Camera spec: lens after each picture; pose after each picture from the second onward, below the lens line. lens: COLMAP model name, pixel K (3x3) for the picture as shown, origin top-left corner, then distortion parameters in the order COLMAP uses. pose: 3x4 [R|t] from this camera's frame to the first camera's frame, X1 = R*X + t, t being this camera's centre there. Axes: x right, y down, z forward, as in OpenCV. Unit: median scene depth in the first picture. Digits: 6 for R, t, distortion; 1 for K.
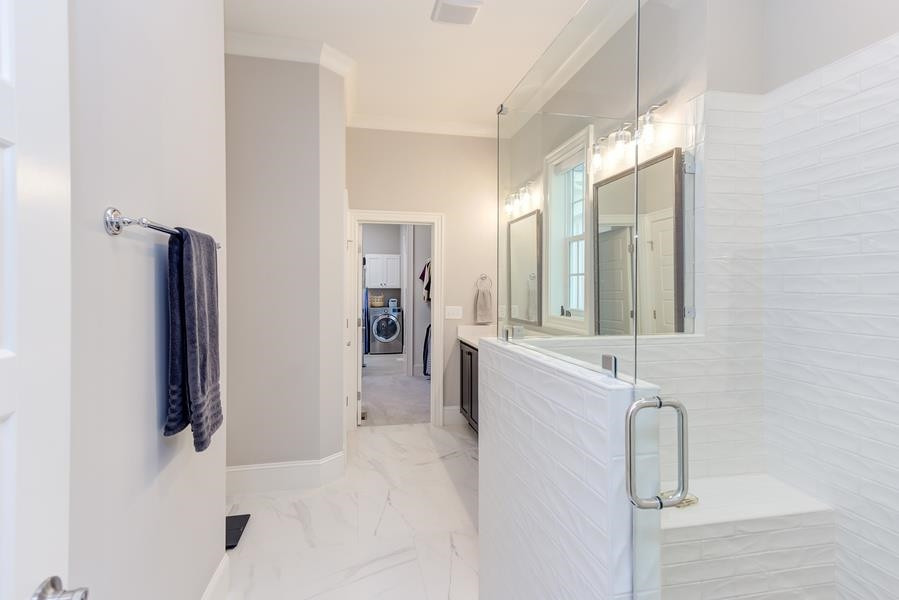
lens RADIAL K [[433.6, 0, 451.7], [0, 433.6, 293.7], [0, 0, 1]] dist [0.015314, -0.000349]
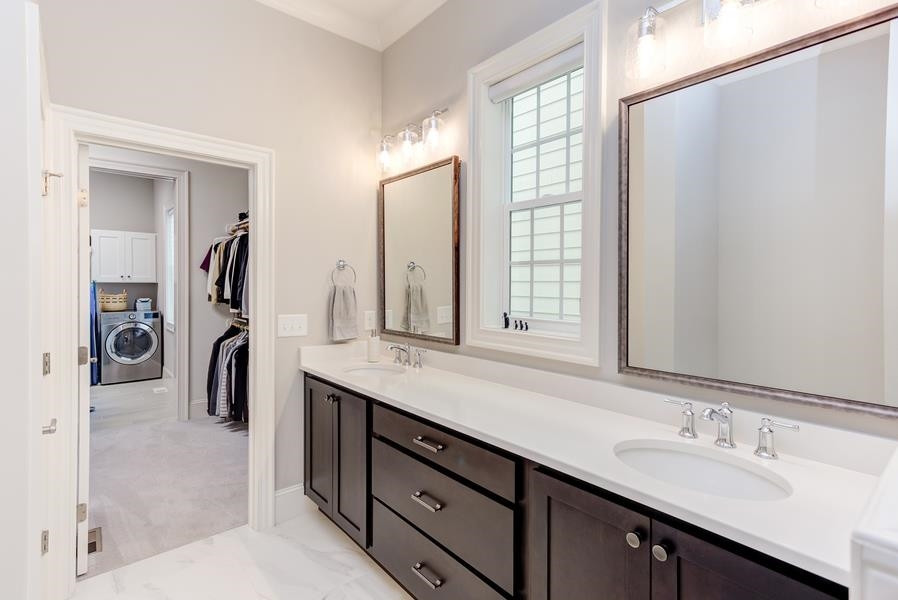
lens RADIAL K [[433.1, 0, 451.2], [0, 433.1, 293.7], [0, 0, 1]] dist [0.015314, -0.000349]
pose [[0.879072, -0.005268, 0.476661, -0.080866], [0.000627, 0.999951, 0.009895, -0.003845], [-0.476689, -0.008400, 0.879032, 0.364752]]
